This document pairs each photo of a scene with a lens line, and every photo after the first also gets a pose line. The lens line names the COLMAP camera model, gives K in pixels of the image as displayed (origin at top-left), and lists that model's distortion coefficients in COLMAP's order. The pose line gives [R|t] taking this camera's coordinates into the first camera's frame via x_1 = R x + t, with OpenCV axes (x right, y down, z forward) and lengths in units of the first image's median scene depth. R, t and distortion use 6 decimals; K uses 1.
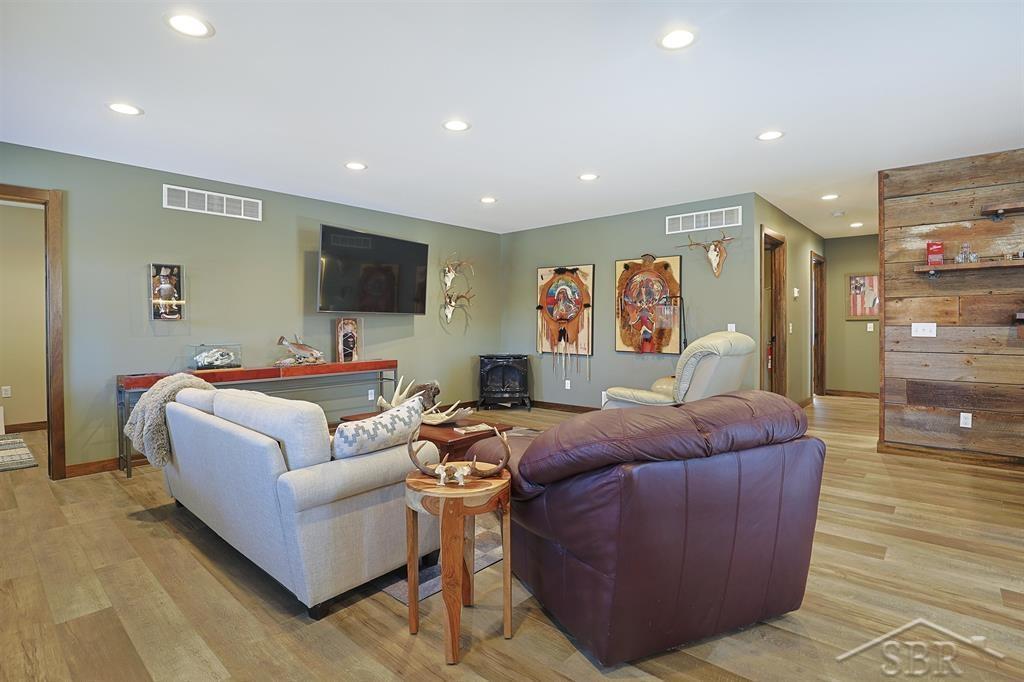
lens RADIAL K [[494.2, 0, 479.4], [0, 494.2, 335.9], [0, 0, 1]] dist [-0.027344, 0.000654]
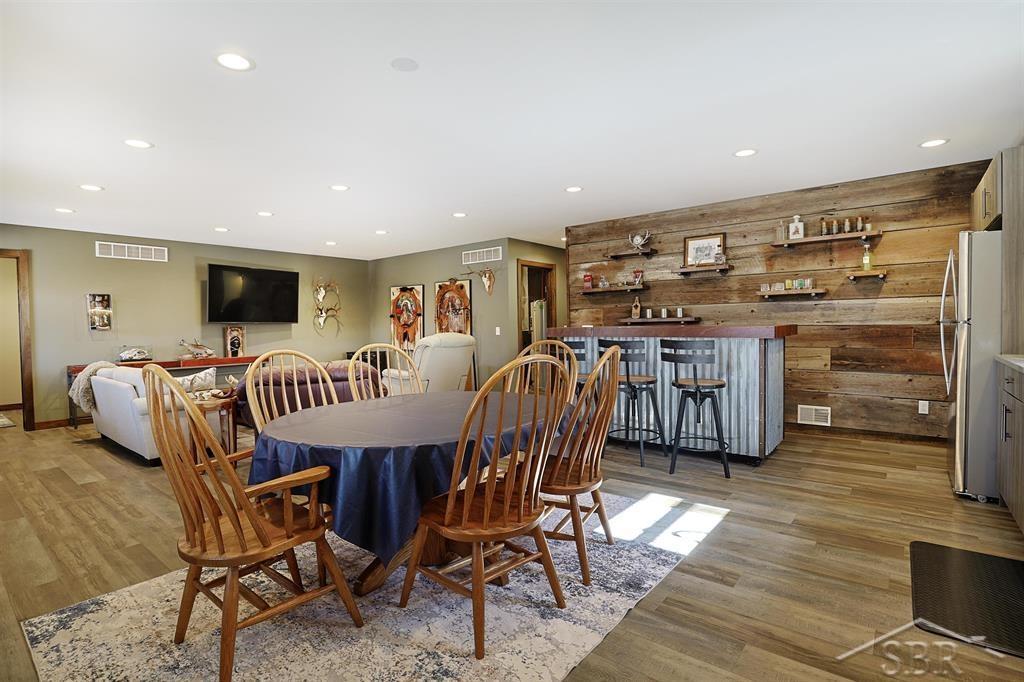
lens RADIAL K [[474.9, 0, 457.8], [0, 474.9, 344.8], [0, 0, 1]] dist [-0.023643, 0.000471]
pose [[0.999222, -0.014507, 0.036669, 0.303793], [0.014006, 0.999806, 0.013876, 0.006477], [-0.036864, -0.013352, 0.999231, -0.363748]]
